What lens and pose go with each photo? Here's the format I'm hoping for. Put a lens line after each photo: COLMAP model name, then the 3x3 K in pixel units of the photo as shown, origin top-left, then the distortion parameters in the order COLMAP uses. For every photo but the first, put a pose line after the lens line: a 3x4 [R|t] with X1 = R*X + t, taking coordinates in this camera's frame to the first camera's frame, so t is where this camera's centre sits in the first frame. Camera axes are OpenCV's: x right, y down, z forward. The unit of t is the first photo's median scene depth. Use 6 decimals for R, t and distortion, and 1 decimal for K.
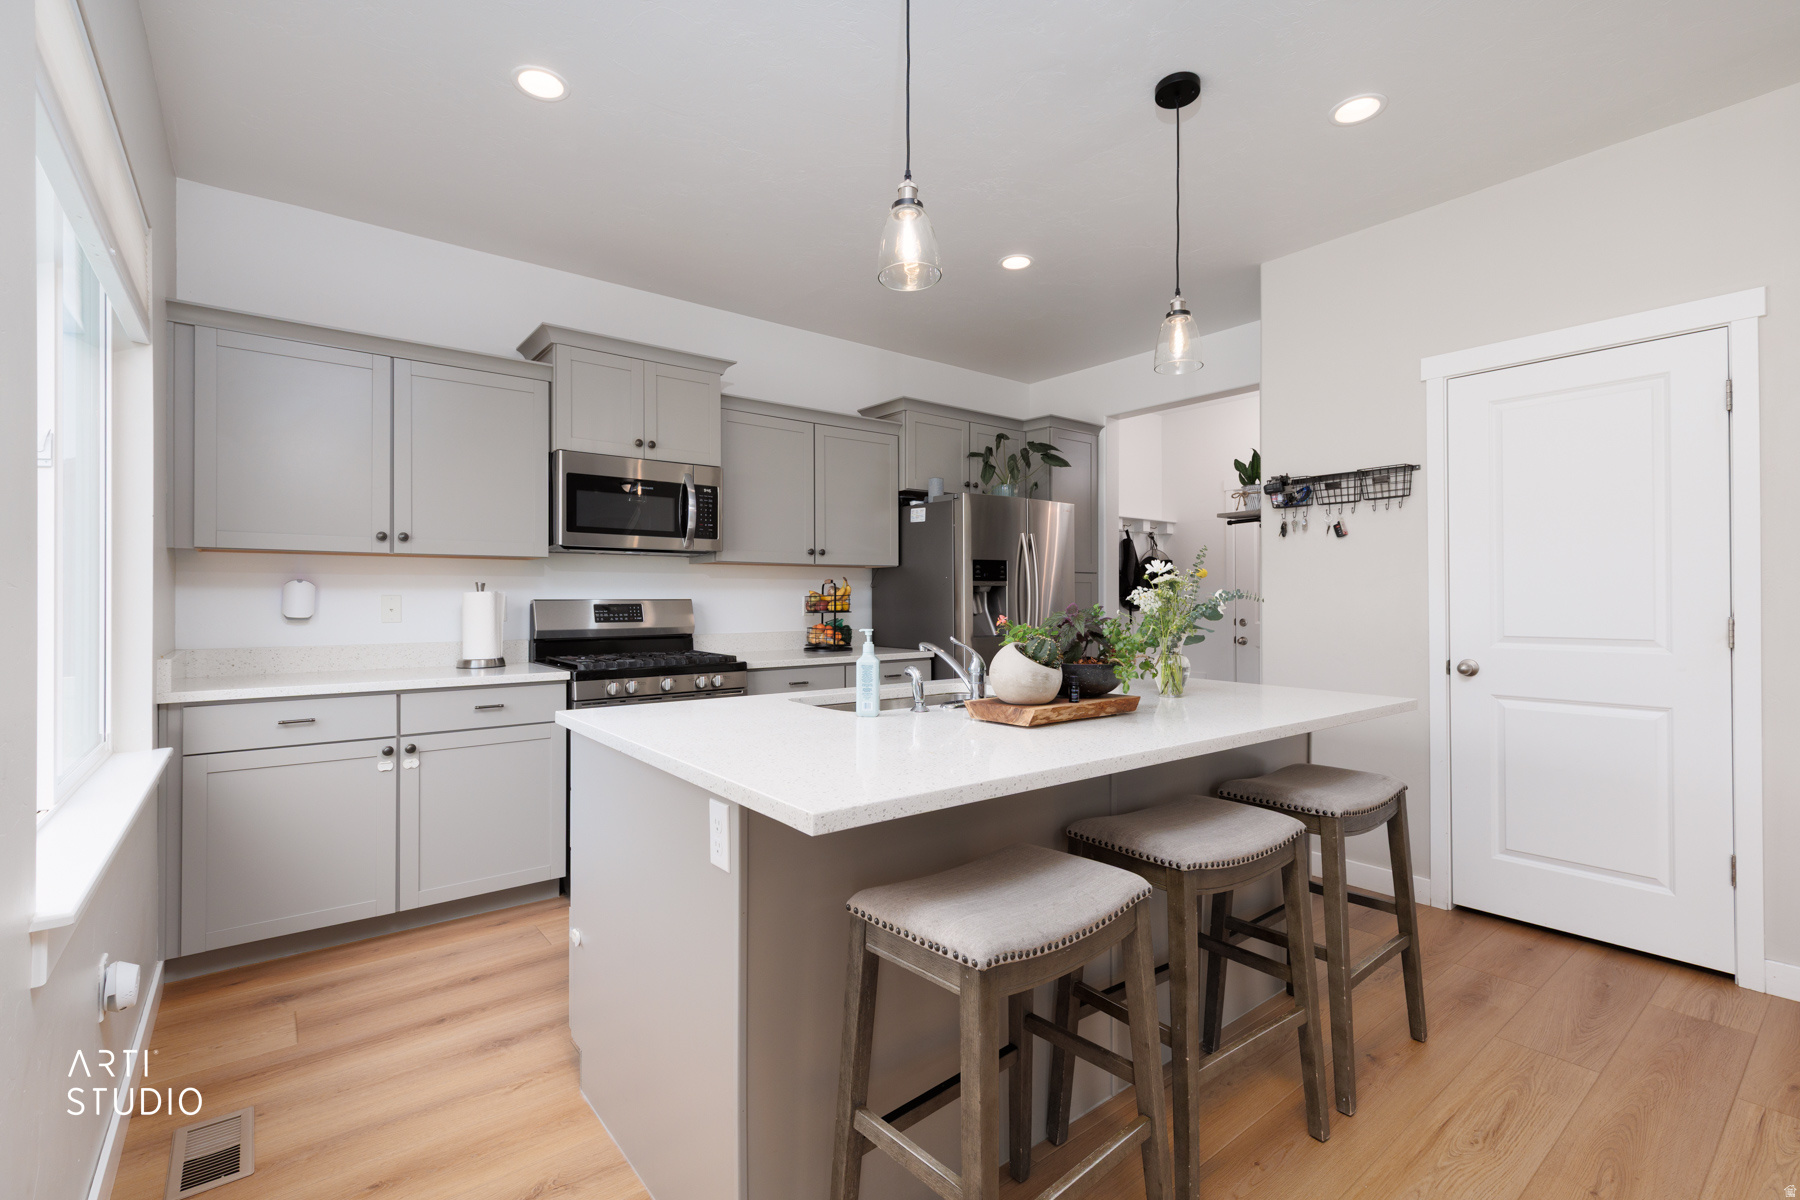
lens RADIAL K [[804.2, 0, 901.1], [0, 804.2, 592.9], [0, 0, 1]] dist [0.002477, 0.000138]
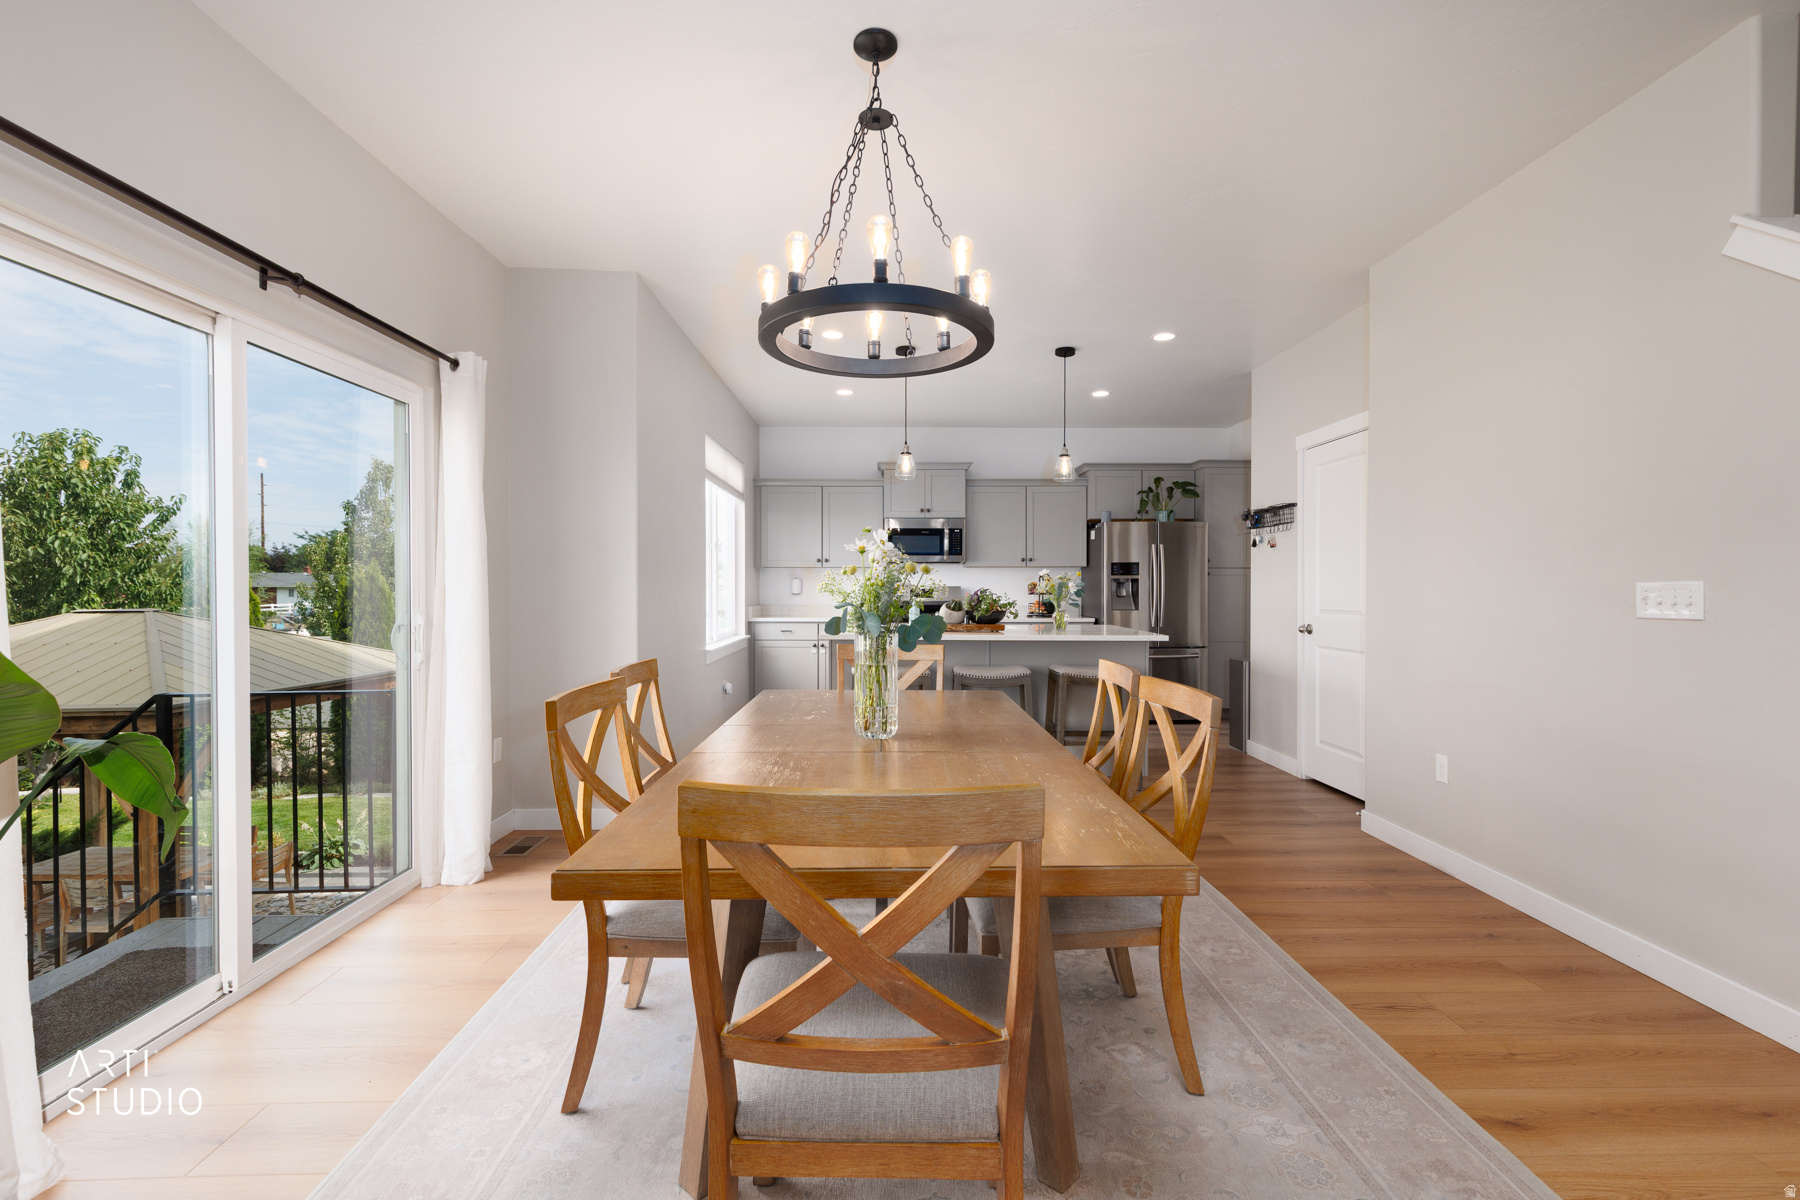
lens RADIAL K [[804.2, 0, 901.1], [0, 804.2, 592.9], [0, 0, 1]] dist [0.002477, 0.000138]
pose [[0.792438, 0.005713, -0.609926, 0.871337], [0.004016, 0.999886, 0.014584, -0.005255], [0.609939, -0.014007, 0.792324, -0.659717]]
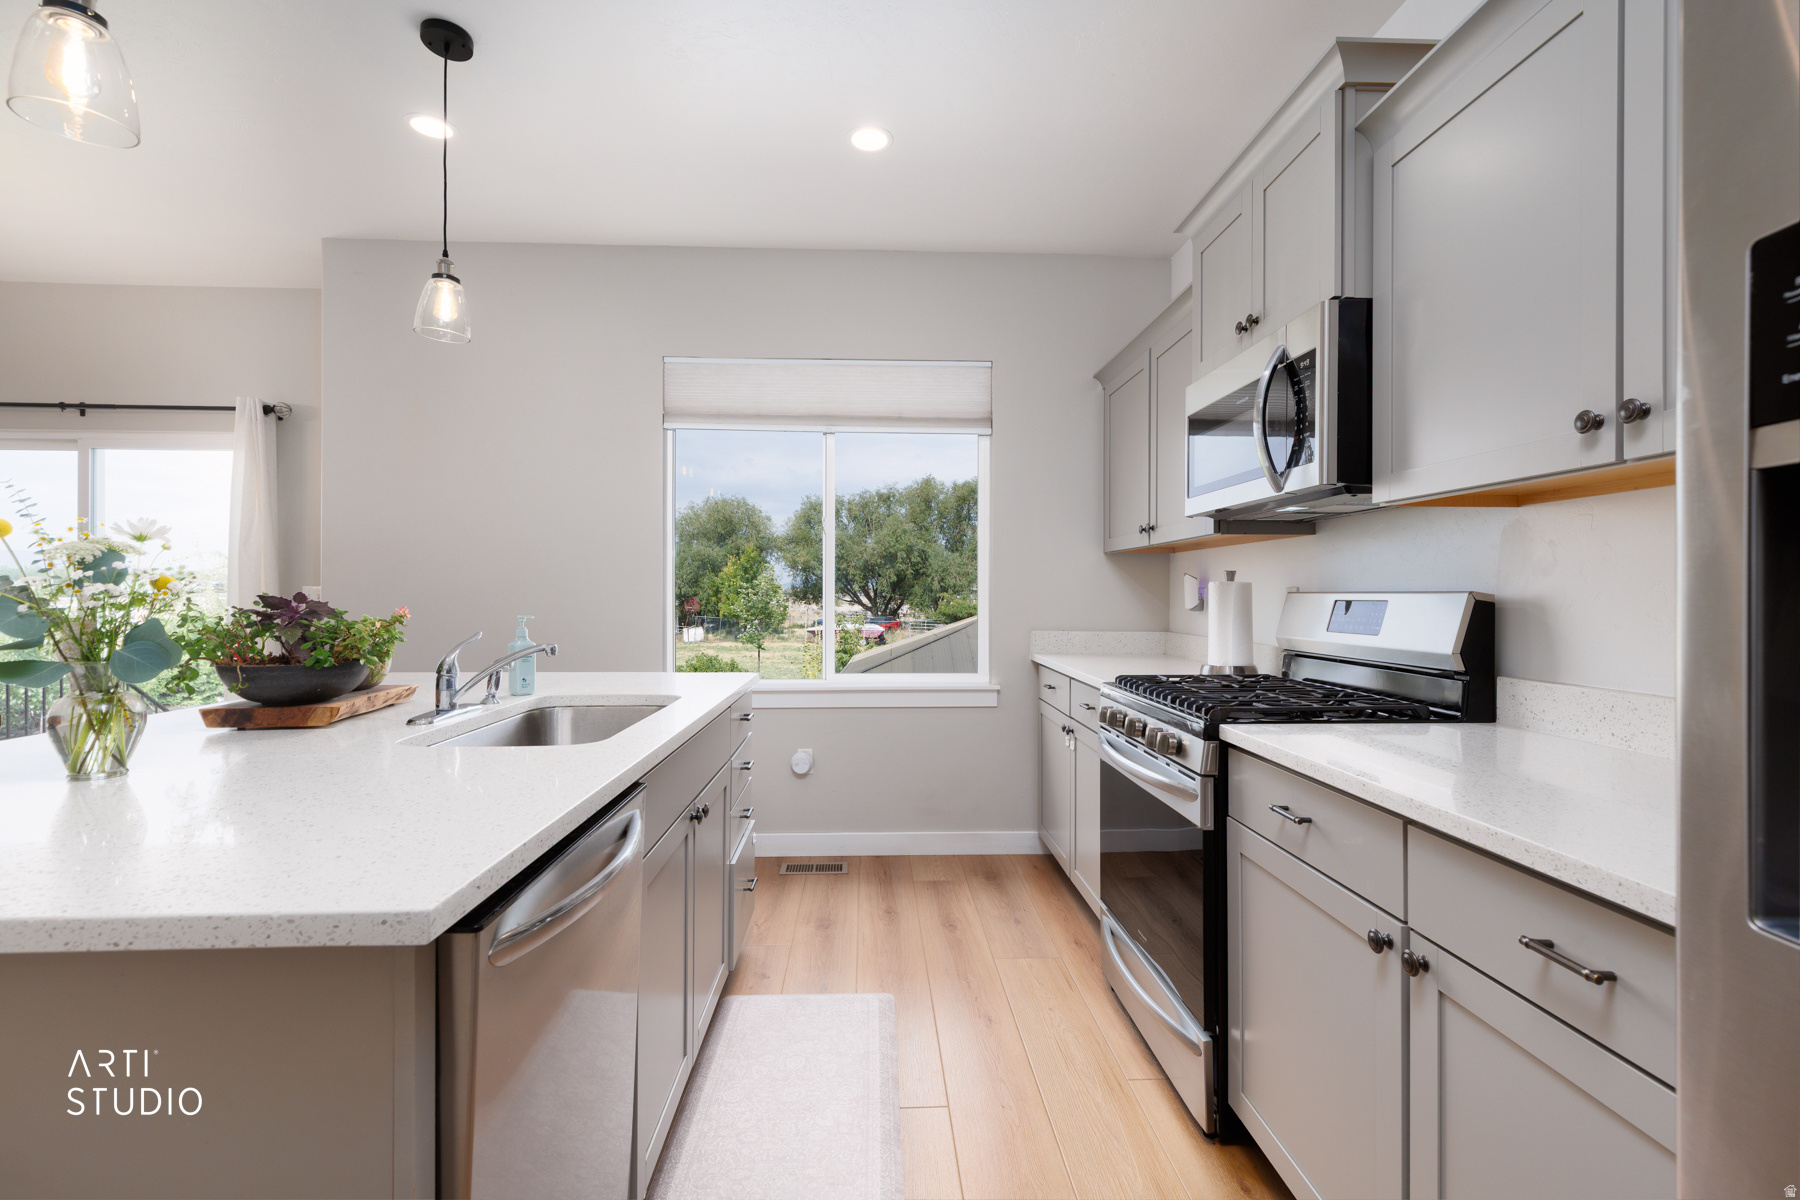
lens RADIAL K [[804.2, 0, 901.1], [0, 804.2, 592.9], [0, 0, 1]] dist [0.002477, 0.000138]
pose [[-0.594194, -0.004989, -0.804306, 0.294039], [-0.002349, 0.999987, -0.004467, 0.011784], [0.804318, -0.000765, -0.594198, 1.118013]]
